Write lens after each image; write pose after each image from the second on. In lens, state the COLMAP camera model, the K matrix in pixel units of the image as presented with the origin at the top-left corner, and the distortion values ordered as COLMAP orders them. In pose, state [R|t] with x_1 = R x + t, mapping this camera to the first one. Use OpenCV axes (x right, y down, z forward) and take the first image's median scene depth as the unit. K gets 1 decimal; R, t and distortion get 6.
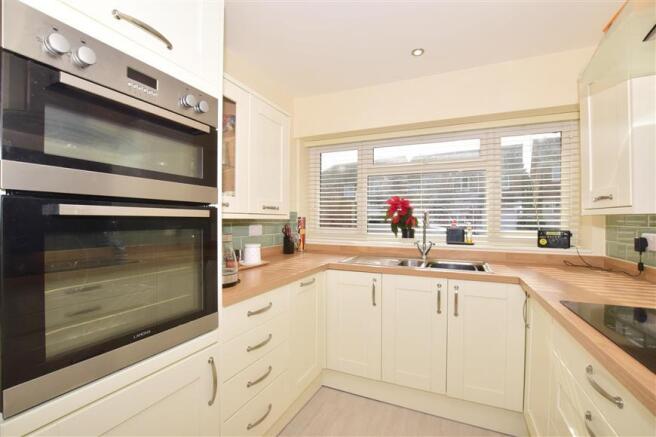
lens RADIAL K [[297.4, 0, 324.8], [0, 297.4, 217.9], [0, 0, 1]] dist [-0.002723, -0.000362]
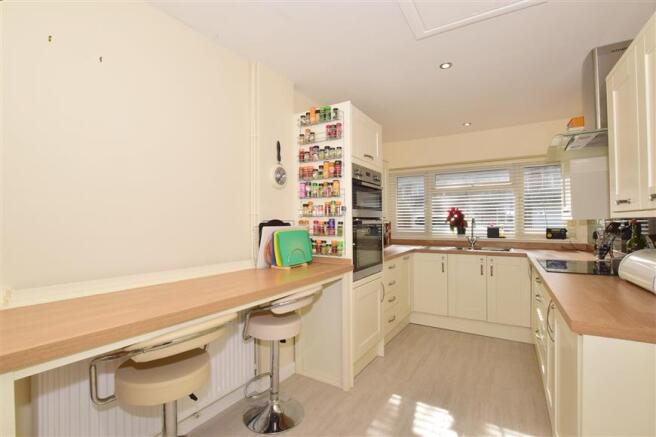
lens RADIAL K [[297.4, 0, 331.7], [0, 297.4, 222.4], [0, 0, 1]] dist [-0.002723, -0.000362]
pose [[0.994195, -0.011400, -0.106986, -0.267976], [0.012577, 0.999868, 0.010333, -0.021542], [0.106854, -0.011619, 0.994207, -0.730955]]
